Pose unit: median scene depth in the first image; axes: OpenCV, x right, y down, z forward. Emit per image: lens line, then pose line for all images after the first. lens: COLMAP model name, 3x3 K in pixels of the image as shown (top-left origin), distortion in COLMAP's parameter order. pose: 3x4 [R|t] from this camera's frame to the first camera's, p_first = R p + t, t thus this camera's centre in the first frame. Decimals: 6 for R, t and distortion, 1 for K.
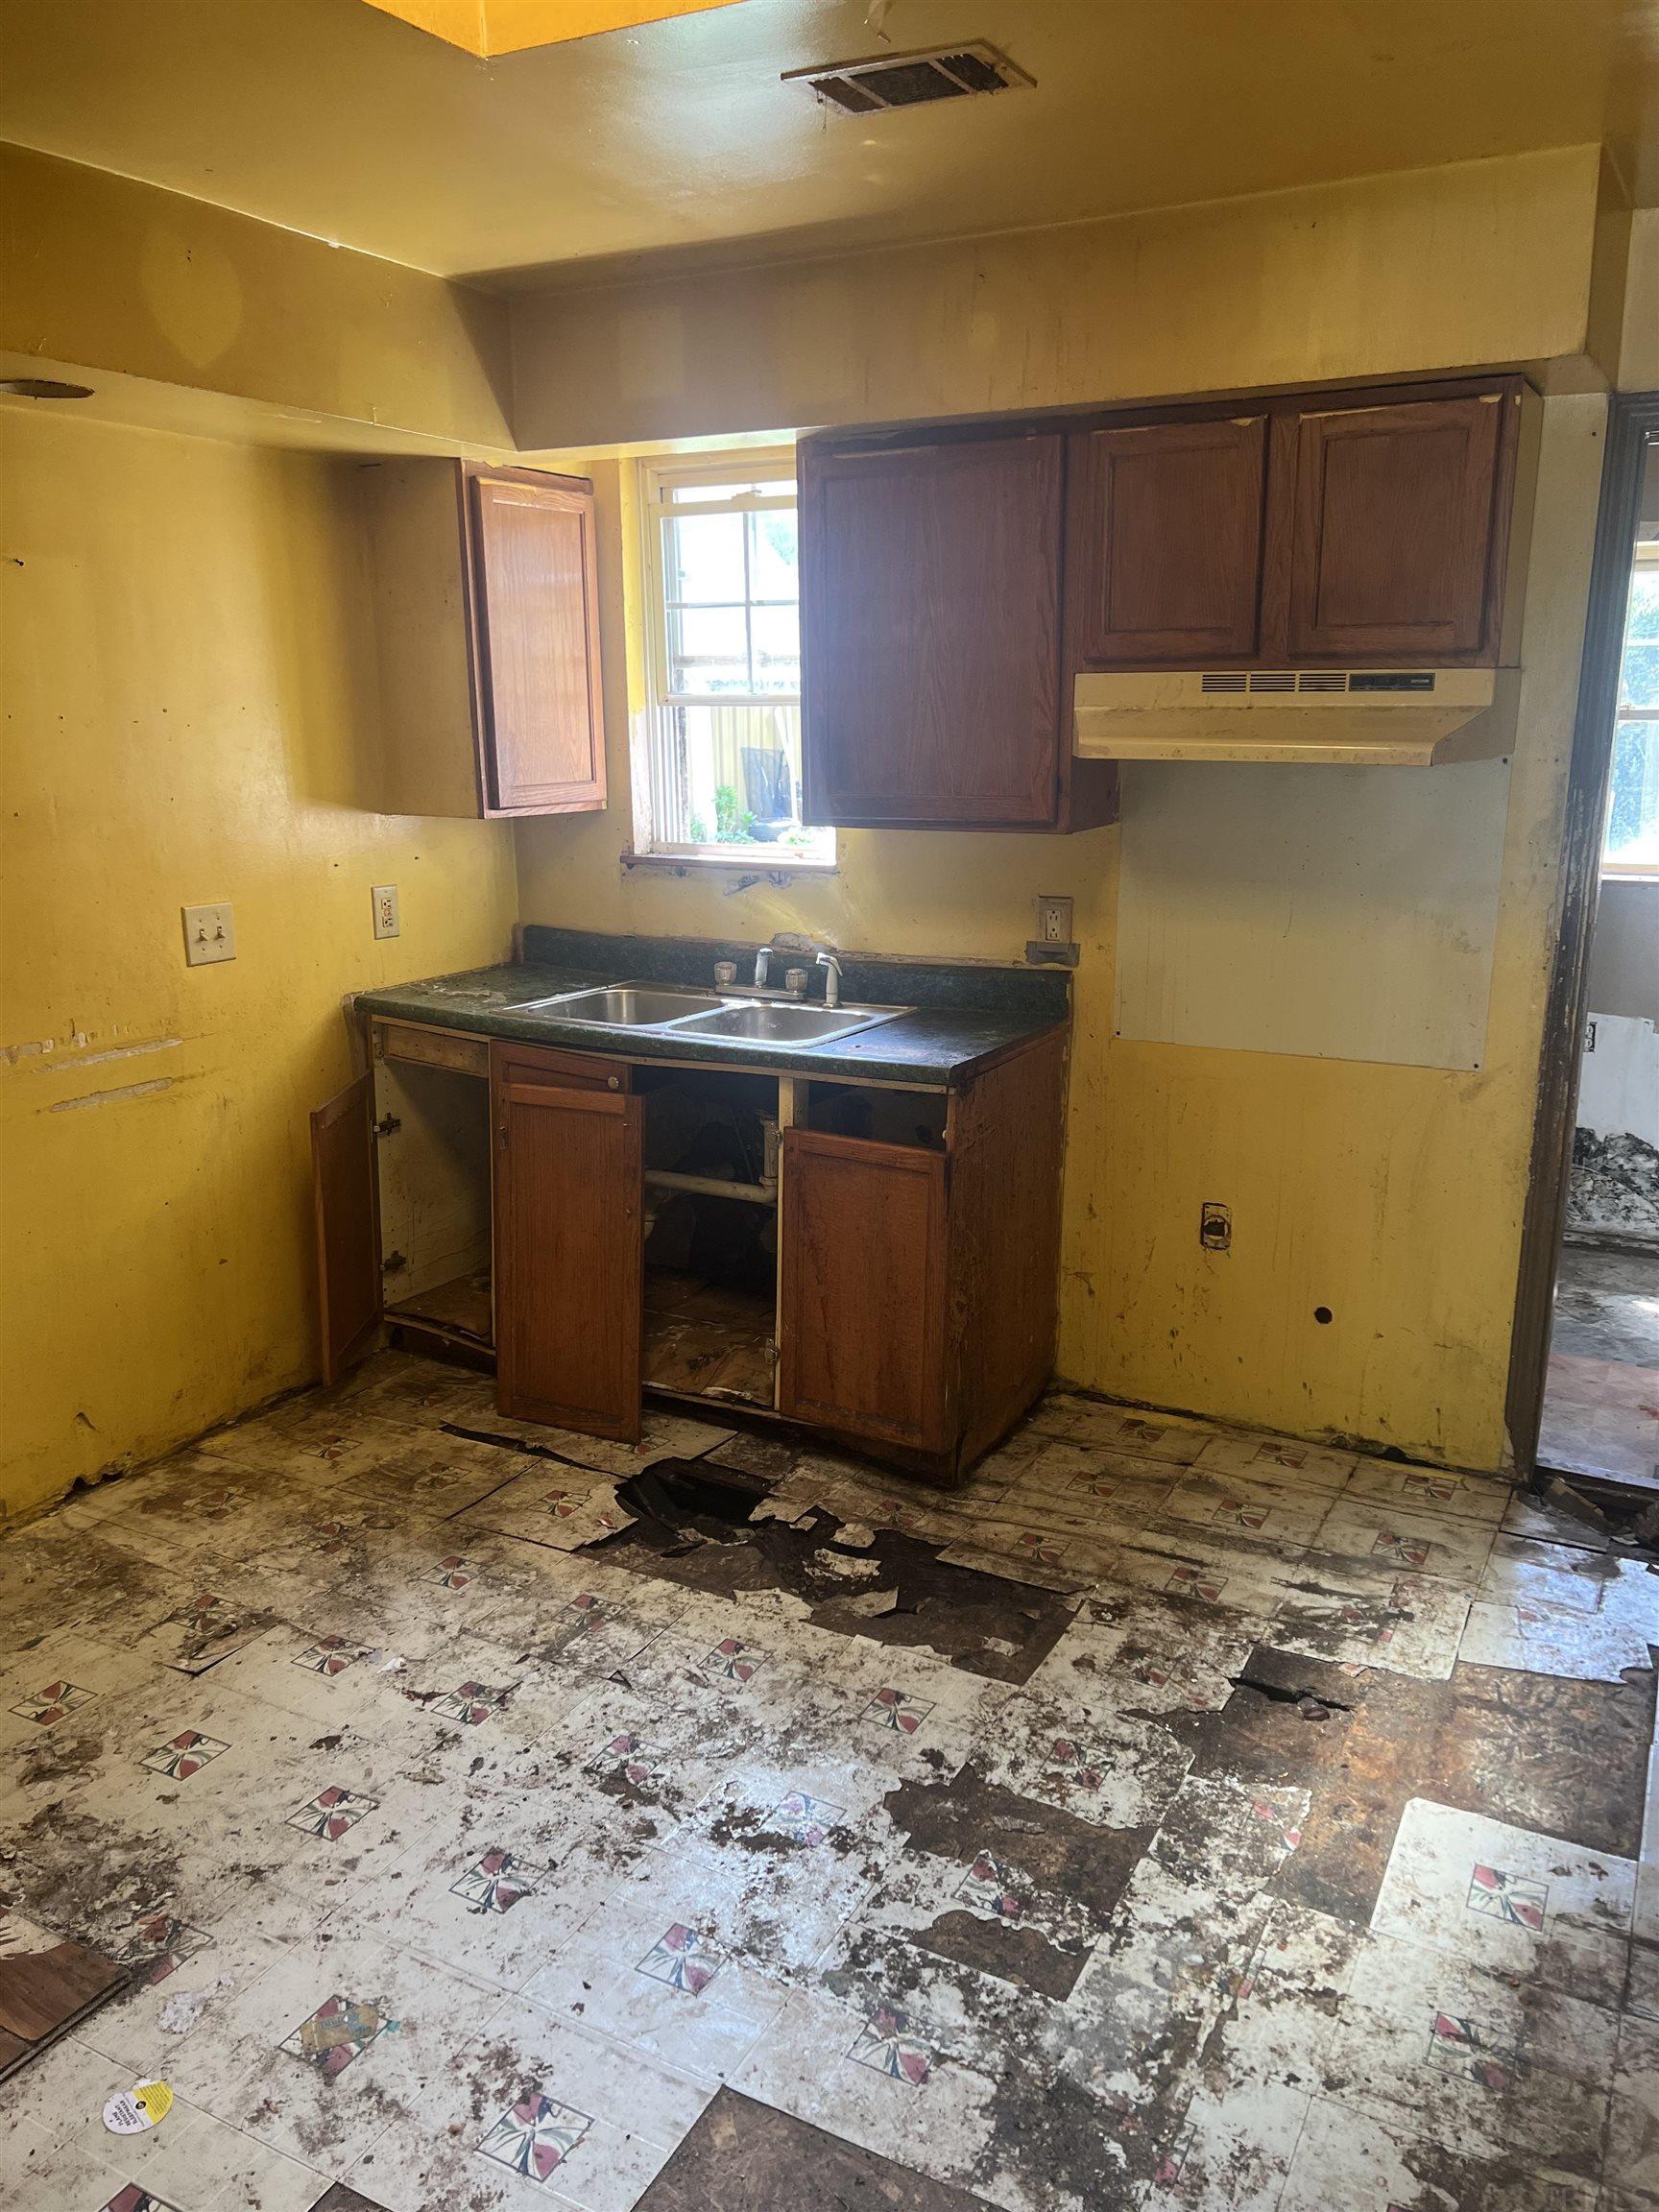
lens RADIAL K [[1652.5, 0, 829.5], [0, 1652.5, 1106.0], [0, 0, 1]] dist [-0.038900, 0.001535]
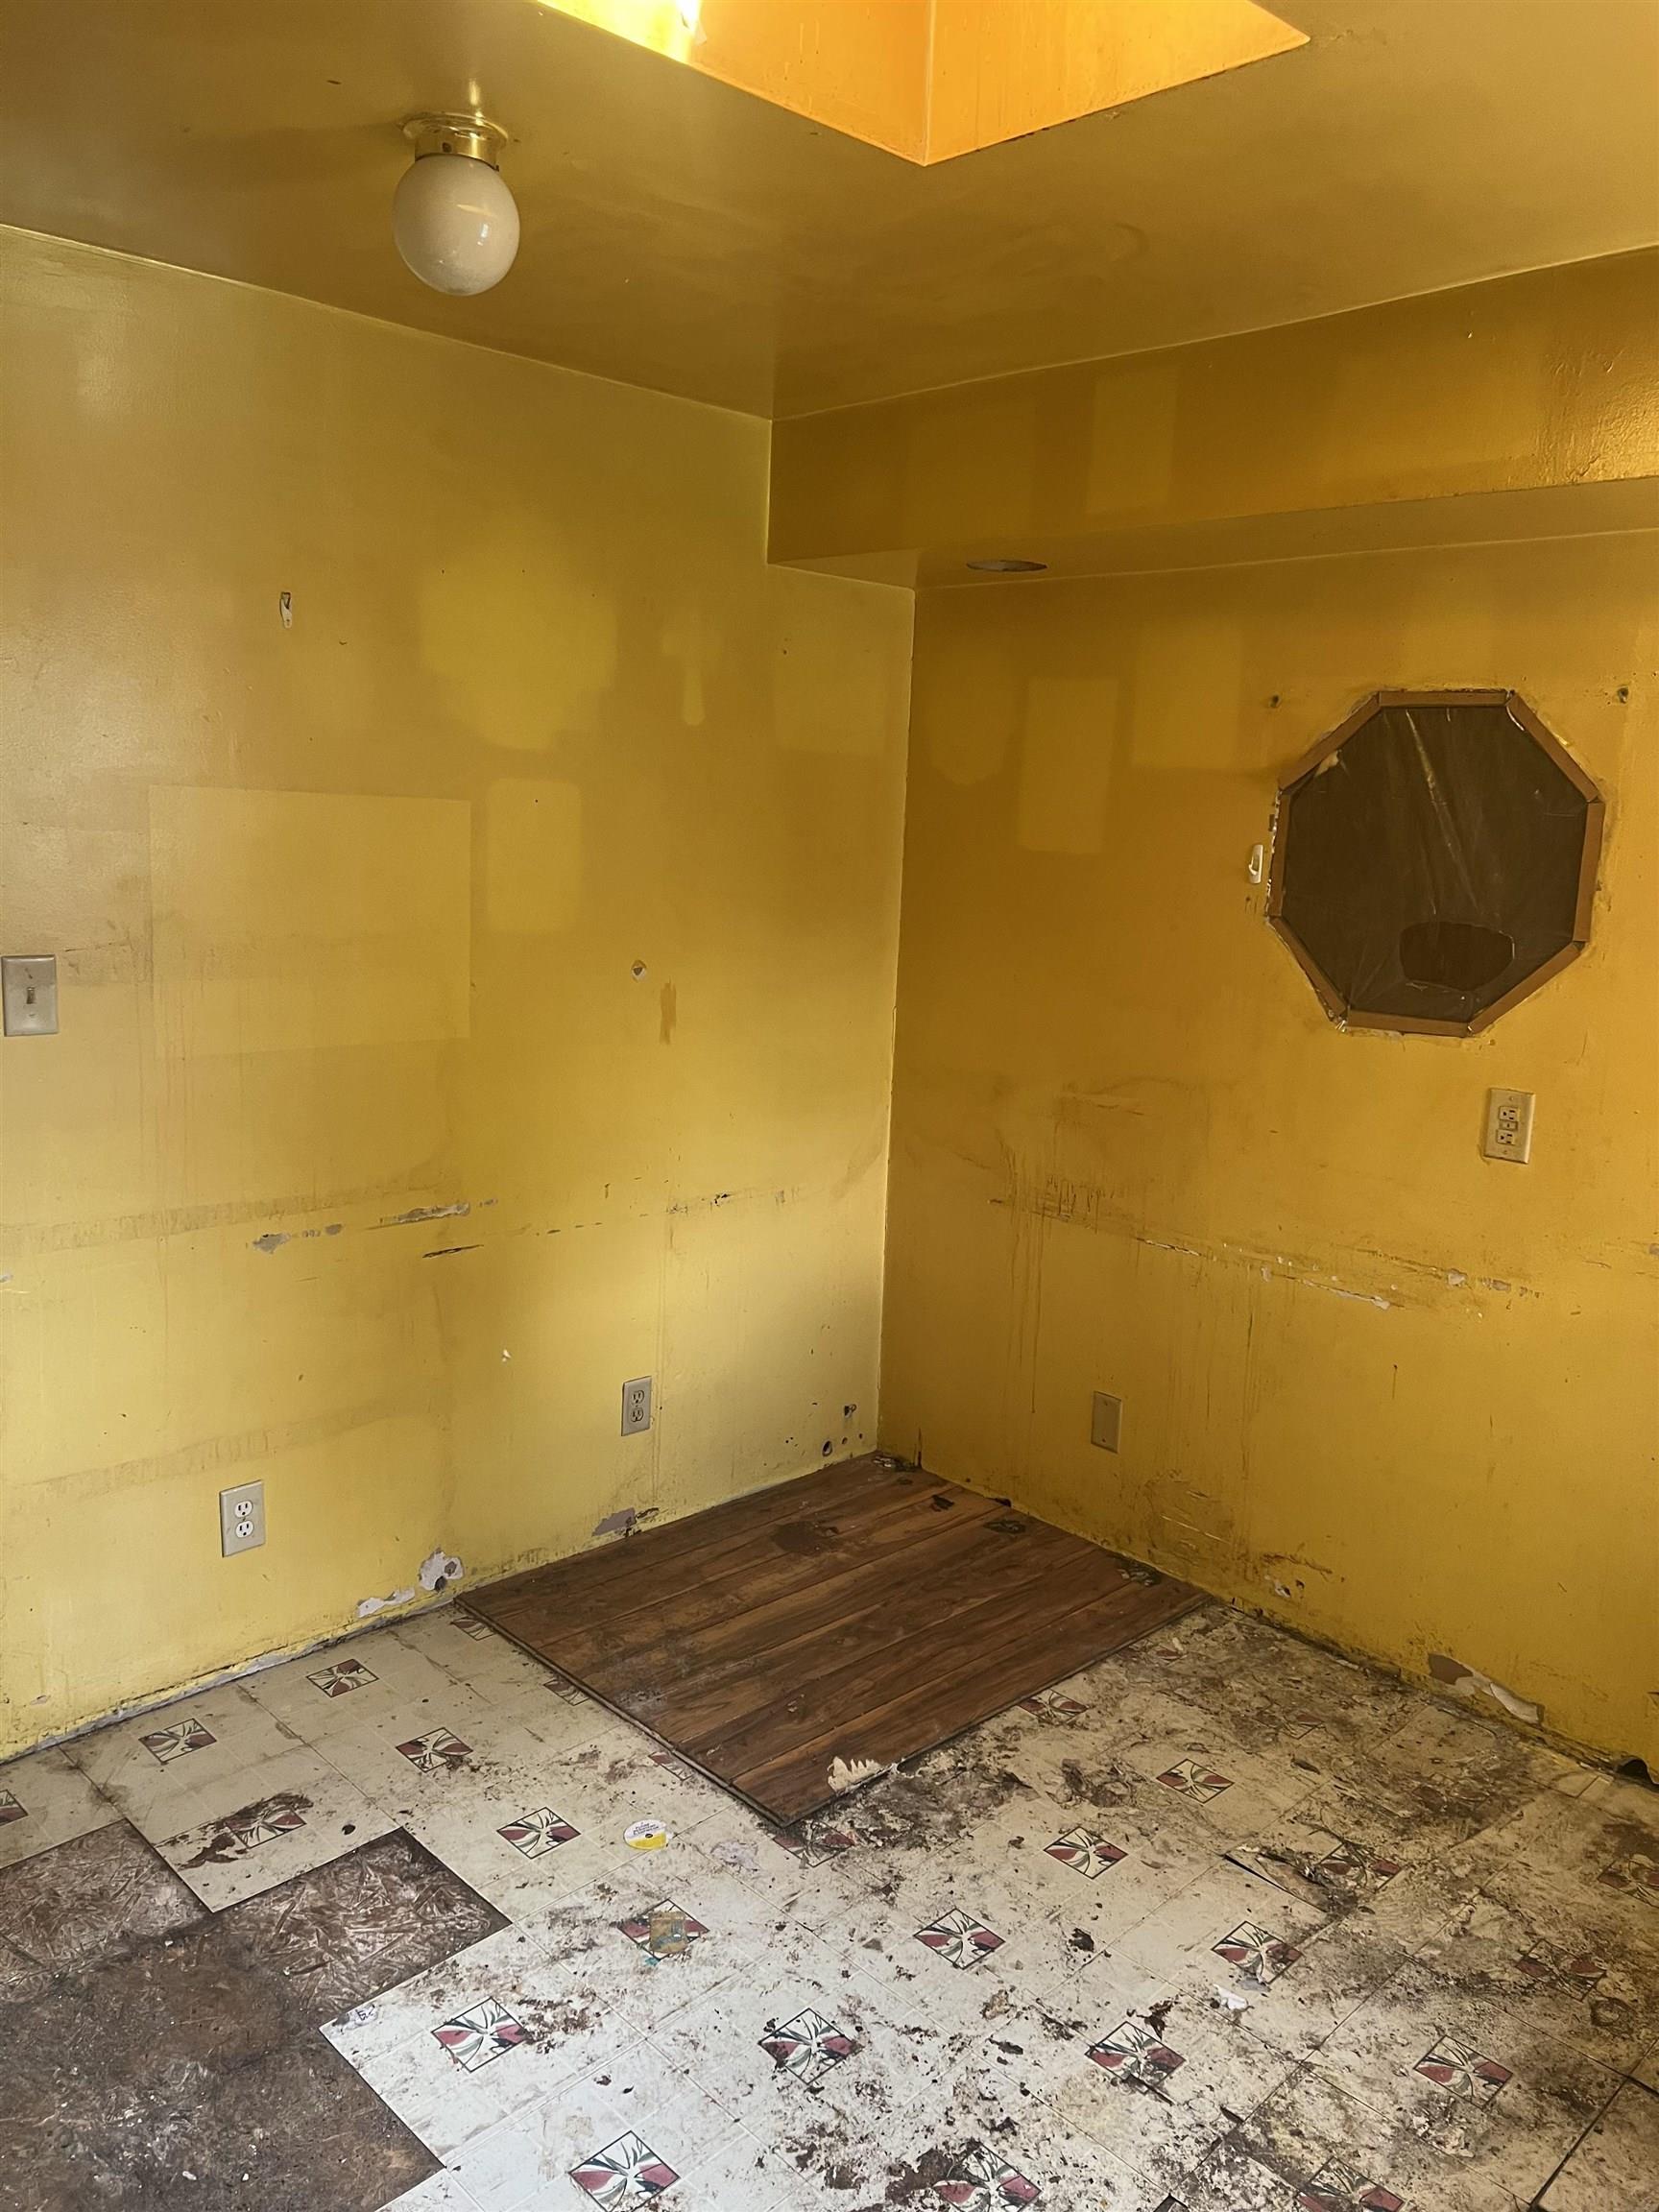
lens RADIAL K [[1652.5, 0, 829.5], [0, 1652.5, 1106.0], [0, 0, 1]] dist [-0.038900, 0.001535]
pose [[-0.294135, 0.166476, -0.941154, 0.542724], [-0.277577, 0.927391, 0.250791, -0.246478], [0.914568, 0.335009, -0.226569, 0.962232]]
